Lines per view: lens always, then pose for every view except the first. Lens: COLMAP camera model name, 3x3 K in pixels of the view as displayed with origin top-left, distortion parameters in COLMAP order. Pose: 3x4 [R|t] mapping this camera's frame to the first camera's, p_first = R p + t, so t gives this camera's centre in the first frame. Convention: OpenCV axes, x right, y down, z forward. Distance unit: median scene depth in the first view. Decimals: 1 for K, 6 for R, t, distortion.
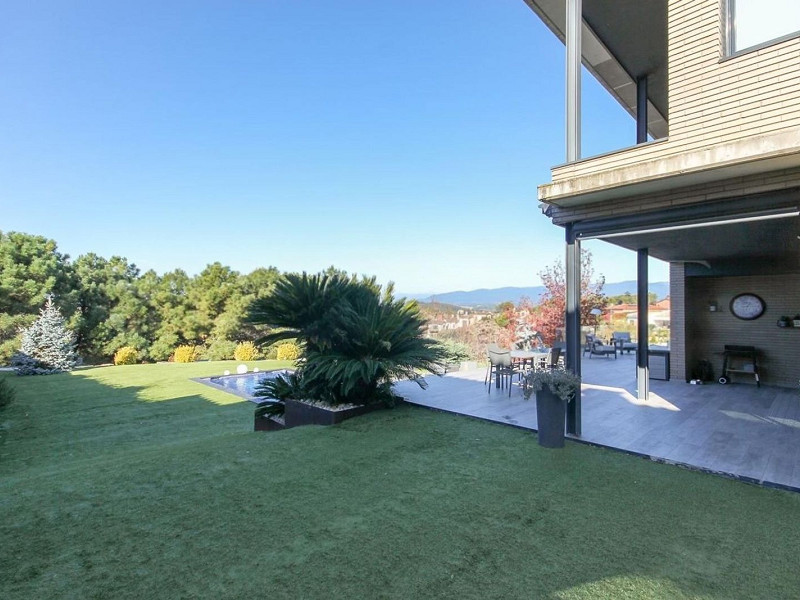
lens RADIAL K [[419.0, 0, 406.9], [0, 419.0, 303.2], [0, 0, 1]] dist [0.008509, -0.001852]
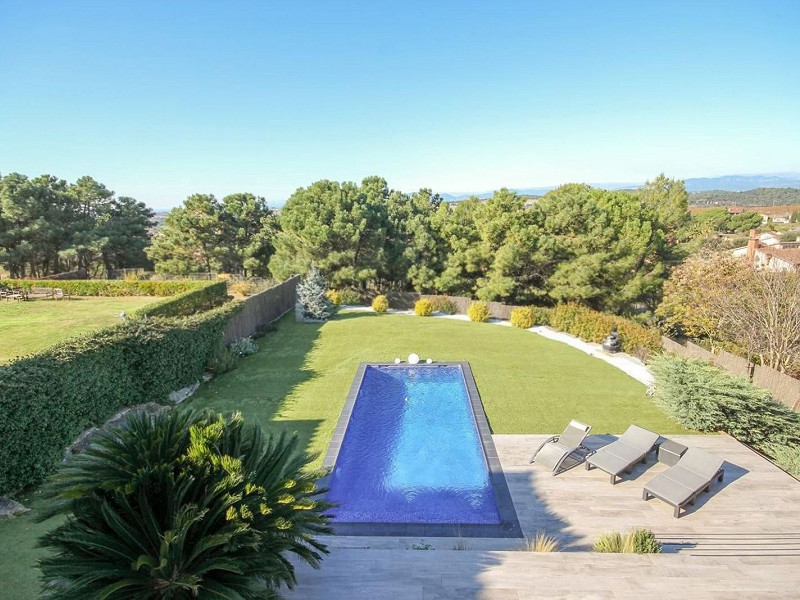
lens RADIAL K [[419.0, 0, 402.0], [0, 419.0, 296.8], [0, 0, 1]] dist [0.008509, -0.001852]
pose [[0.676191, 0.141443, -0.723021, 0.128687], [0.037426, 0.973535, 0.225453, -0.099915], [0.735775, -0.179509, 0.653002, 0.216216]]
